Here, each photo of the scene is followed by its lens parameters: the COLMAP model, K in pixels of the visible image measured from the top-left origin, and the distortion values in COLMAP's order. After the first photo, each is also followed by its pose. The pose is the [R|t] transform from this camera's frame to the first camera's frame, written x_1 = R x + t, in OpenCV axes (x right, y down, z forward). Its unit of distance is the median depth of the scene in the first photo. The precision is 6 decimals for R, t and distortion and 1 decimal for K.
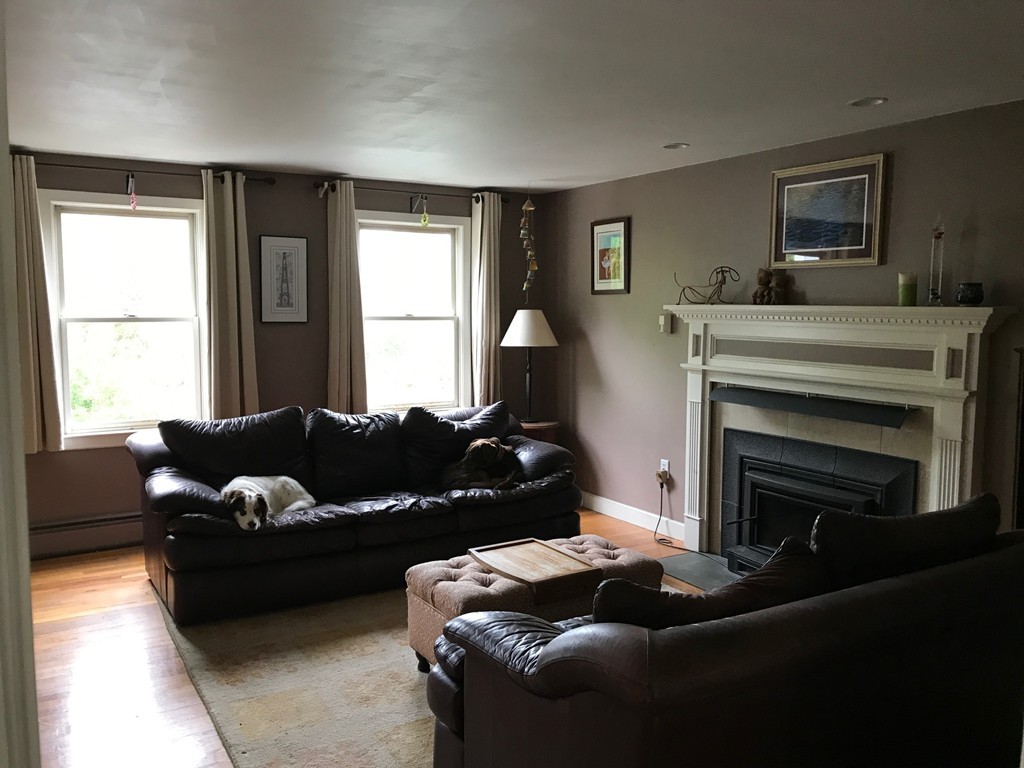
lens RADIAL K [[859.0, 0, 507.2], [0, 859.0, 388.5], [0, 0, 1]] dist [0.033456, 0.004112]
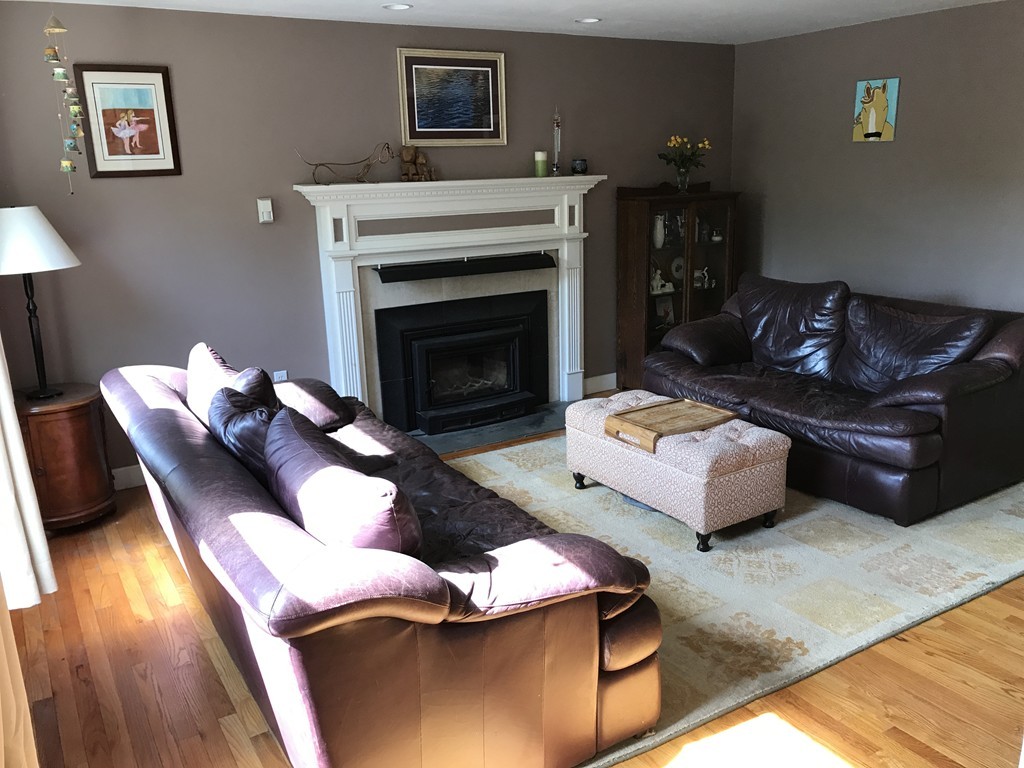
lens RADIAL K [[859.0, 0, 506.8], [0, 859.0, 378.9], [0, 0, 1]] dist [0.033456, 0.004112]
pose [[0.008085, -0.245376, 0.969394, -0.788010], [0.129295, 0.961545, 0.242311, -0.107062], [-0.991573, 0.123379, 0.039500, 0.893122]]
